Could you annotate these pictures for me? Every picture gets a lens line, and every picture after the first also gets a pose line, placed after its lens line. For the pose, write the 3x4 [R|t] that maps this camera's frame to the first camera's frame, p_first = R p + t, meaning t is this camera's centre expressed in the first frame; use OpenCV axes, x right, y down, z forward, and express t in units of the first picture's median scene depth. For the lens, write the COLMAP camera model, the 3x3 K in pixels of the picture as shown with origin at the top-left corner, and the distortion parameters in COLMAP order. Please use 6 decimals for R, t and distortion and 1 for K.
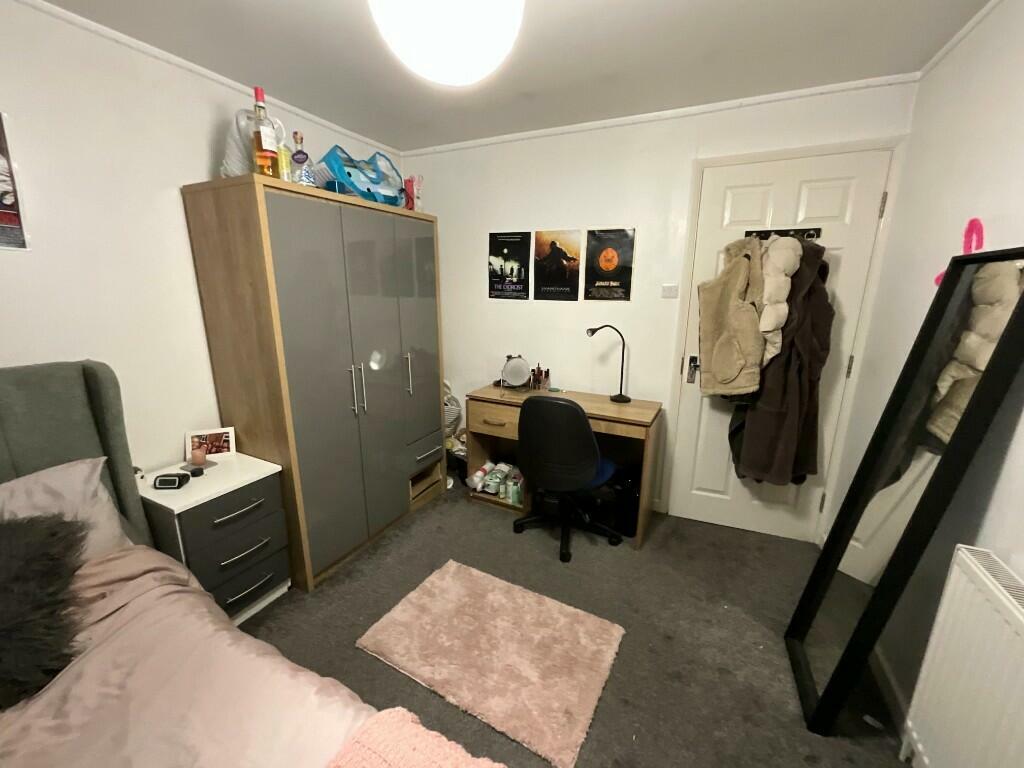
lens RADIAL K [[411.5, 0, 512.6], [0, 411.5, 384.4], [0, 0, 1]] dist [-0.000372, -0.000059]
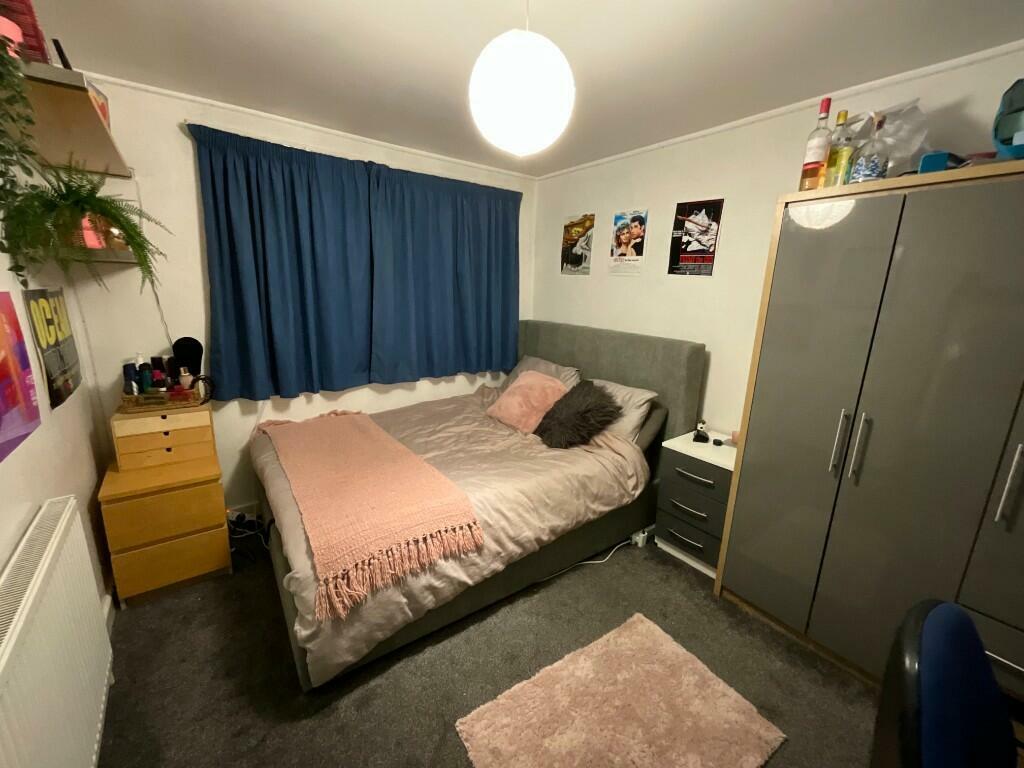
lens RADIAL K [[411.5, 0, 514.3], [0, 411.5, 383.5], [0, 0, 1]] dist [-0.000372, -0.000059]
pose [[-0.450646, 0.182663, -0.873815, 0.792870], [-0.237839, 0.918895, 0.314746, -0.271643], [0.860436, 0.349666, -0.370651, 1.119086]]
